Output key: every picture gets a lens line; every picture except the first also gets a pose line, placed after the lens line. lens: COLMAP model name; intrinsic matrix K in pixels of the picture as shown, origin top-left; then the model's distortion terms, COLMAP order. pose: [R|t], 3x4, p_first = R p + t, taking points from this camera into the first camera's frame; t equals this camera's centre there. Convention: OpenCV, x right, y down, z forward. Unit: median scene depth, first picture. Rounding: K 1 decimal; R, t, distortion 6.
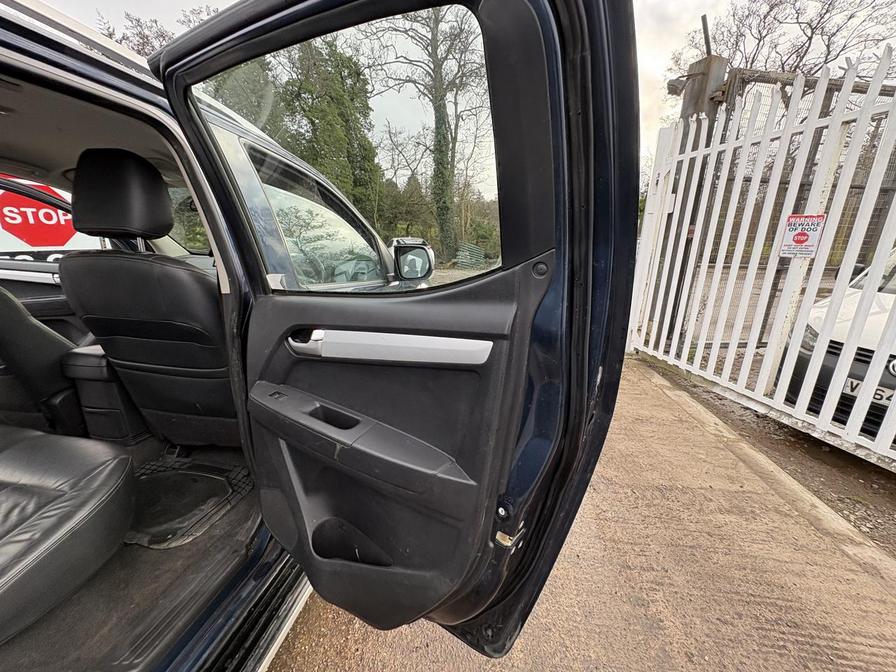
lens RADIAL K [[356.7, 0, 448.4], [0, 356.7, 334.8], [0, 0, 1]] dist [0.000509, -0.000170]
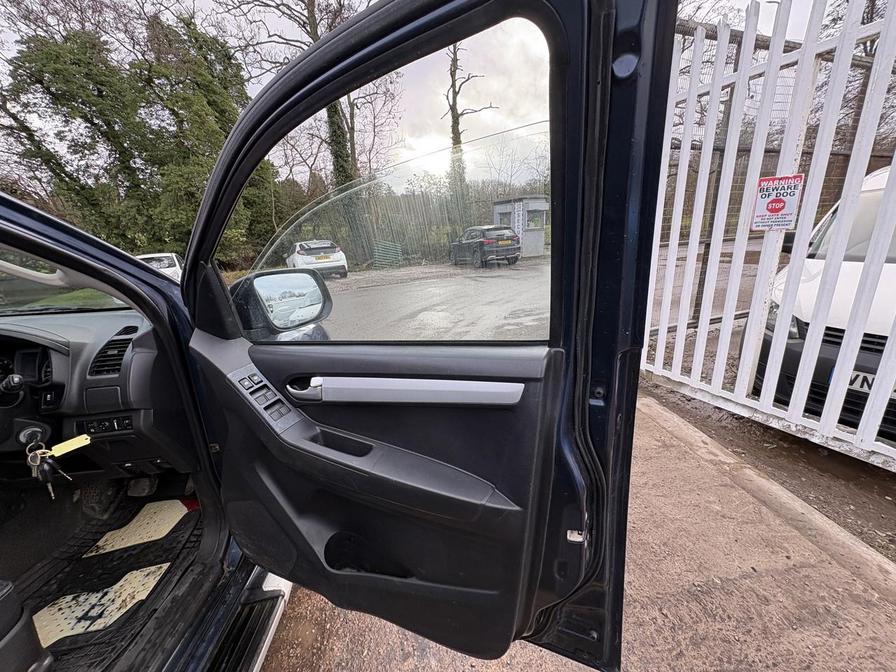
lens RADIAL K [[355.7, 0, 447.0], [0, 355.7, 335.9], [0, 0, 1]] dist [0.000689, -0.000044]
pose [[0.972260, -0.139511, 0.187741, 0.047165], [0.136190, 0.990212, 0.030540, -0.073290], [-0.190164, -0.004125, 0.981744, 0.242645]]
